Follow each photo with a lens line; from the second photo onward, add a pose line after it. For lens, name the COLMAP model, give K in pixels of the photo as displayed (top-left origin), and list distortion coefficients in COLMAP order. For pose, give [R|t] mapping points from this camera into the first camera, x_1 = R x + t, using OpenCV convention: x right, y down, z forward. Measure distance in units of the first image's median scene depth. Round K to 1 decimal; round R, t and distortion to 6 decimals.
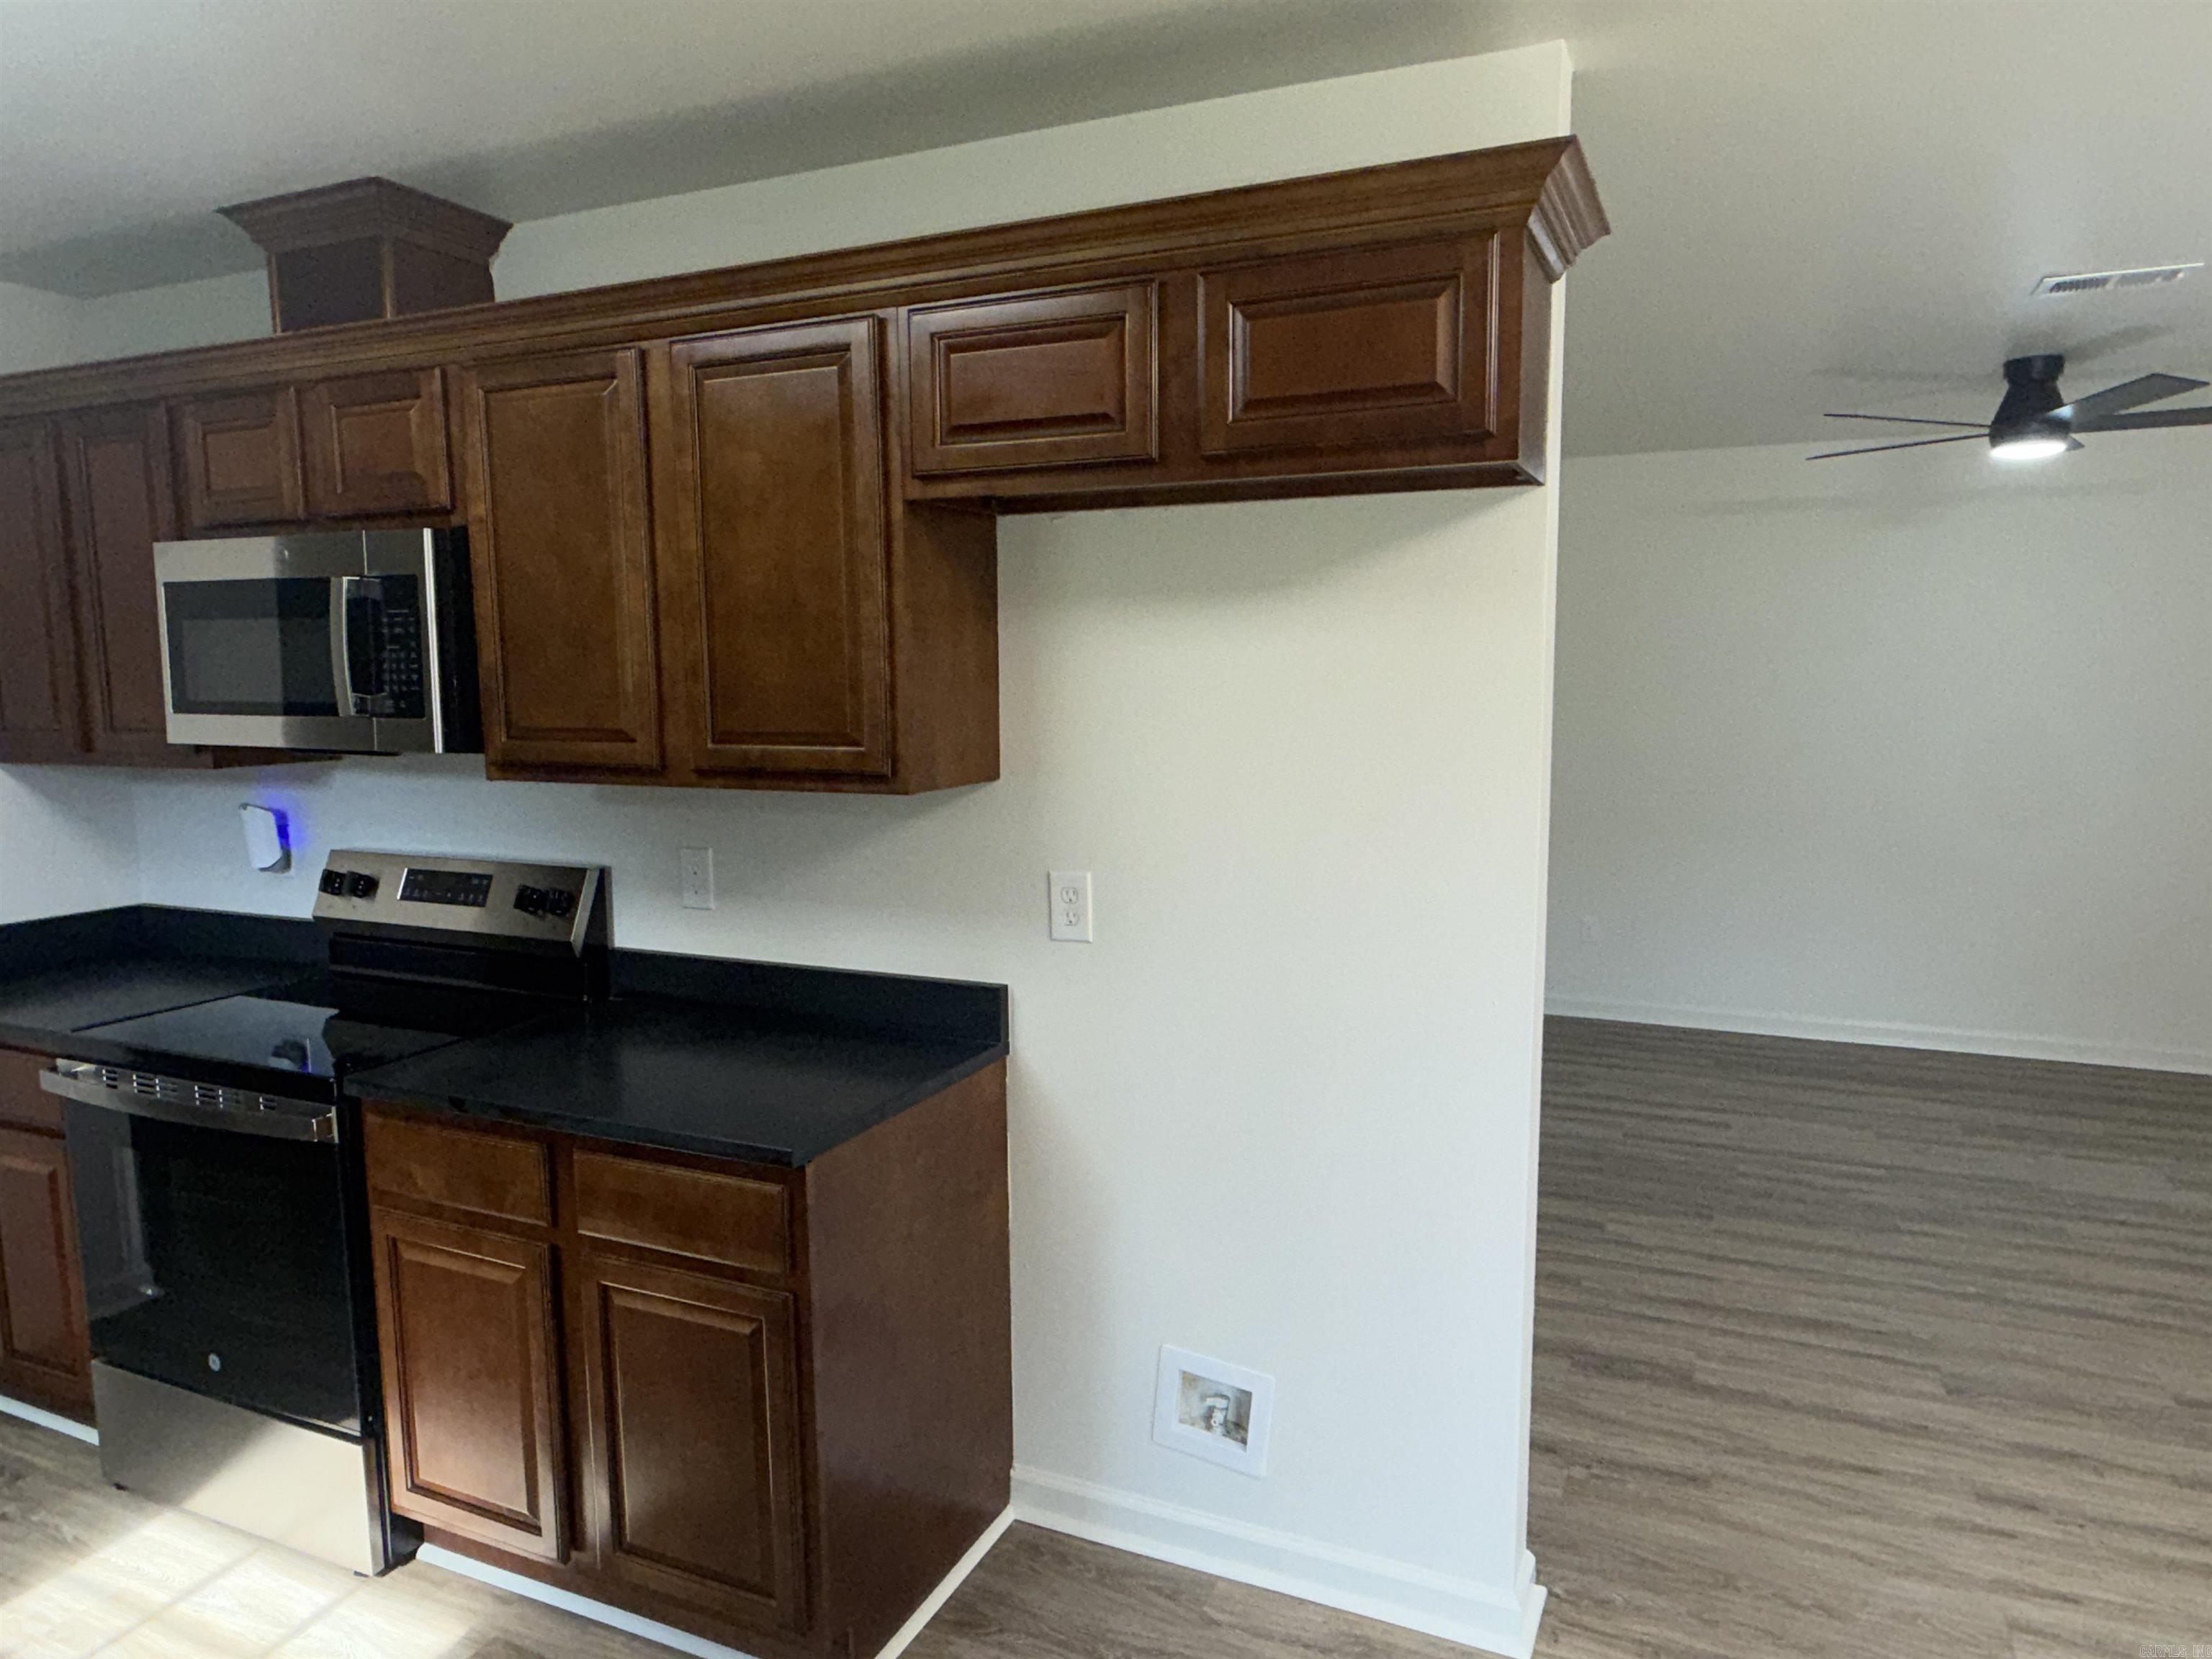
lens RADIAL K [[1434.4, 0, 1112.1], [0, 1434.4, 833.7], [0, 0, 1]] dist [-0.007491, 0.001701]
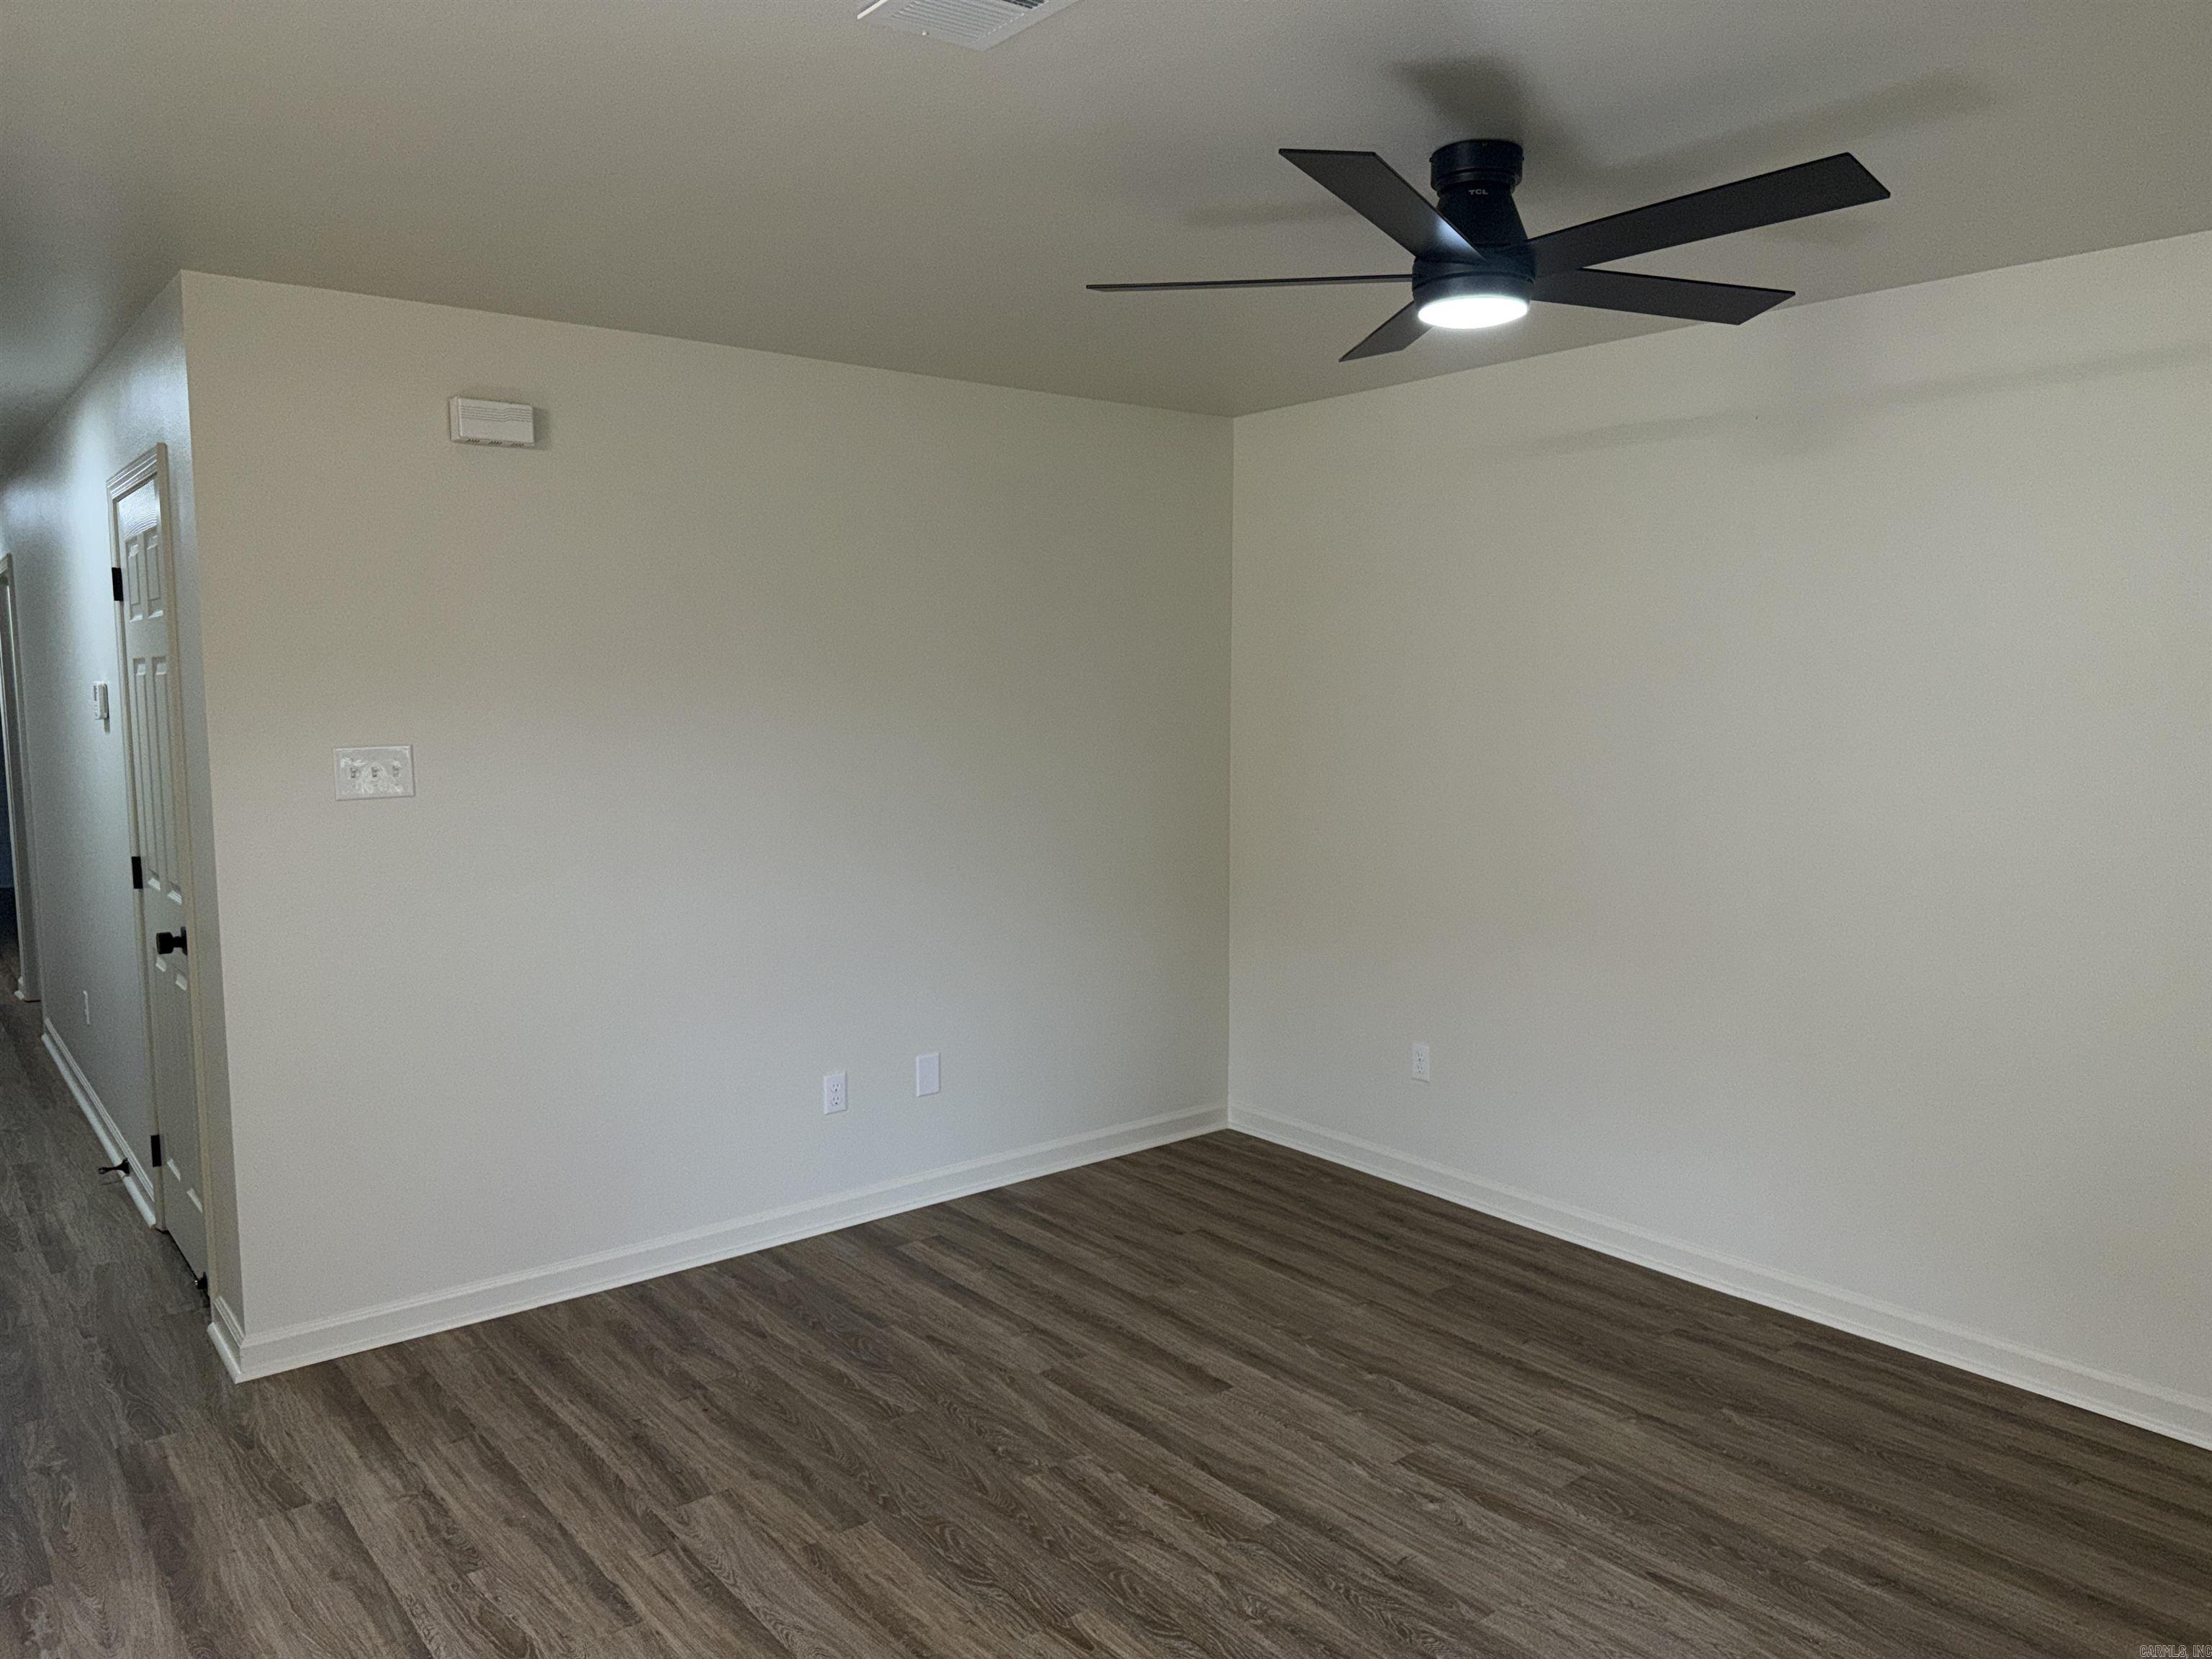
lens RADIAL K [[1543.9, 0, 1131.1], [0, 1543.9, 894.6], [0, 0, 1]] dist [0.054351, -0.073718]
pose [[0.895537, 0.068911, -0.439619, 1.271490], [-0.056730, 0.997555, 0.040804, -0.091915], [0.441357, -0.011602, 0.897257, 0.630424]]
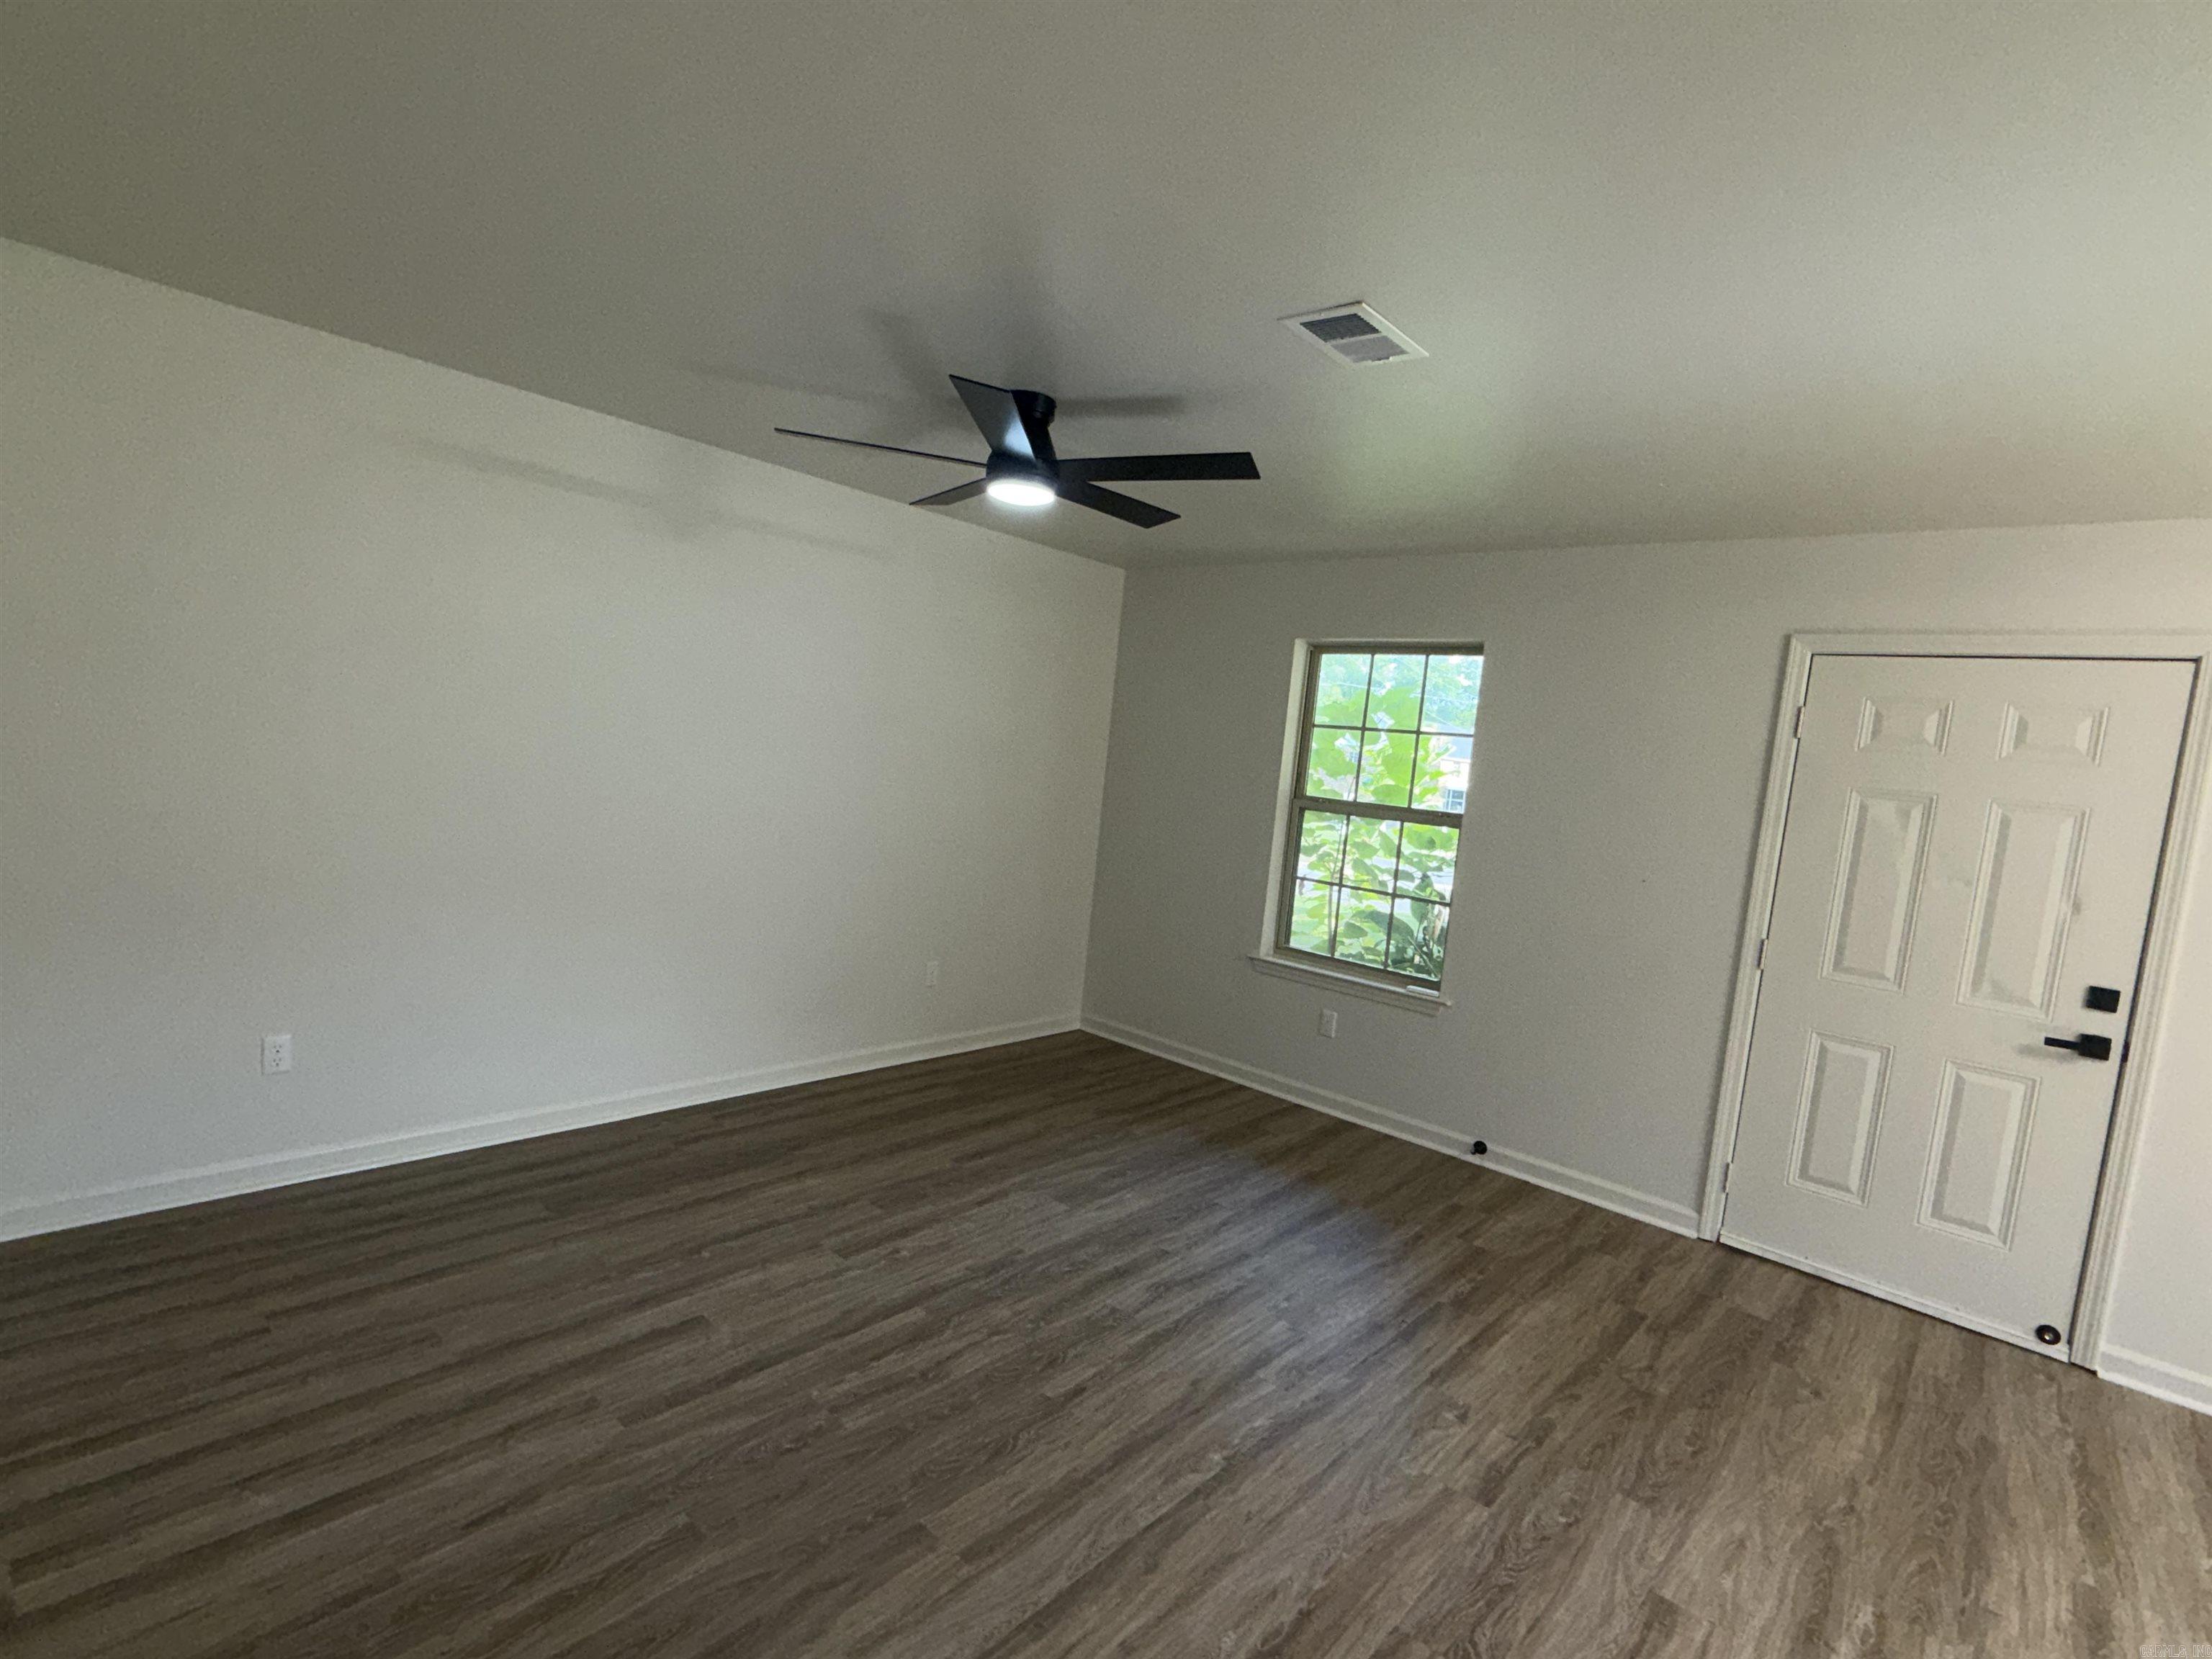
lens RADIAL K [[1058.9, 0, 1102.2], [0, 1058.9, 825.9], [0, 0, 1]] dist [0.001162, -0.001272]
pose [[0.305158, -0.036867, 0.951588, -0.025960], [0.013631, 0.999317, 0.034345, -0.119839], [-0.952204, 0.002491, 0.305453, 1.176141]]
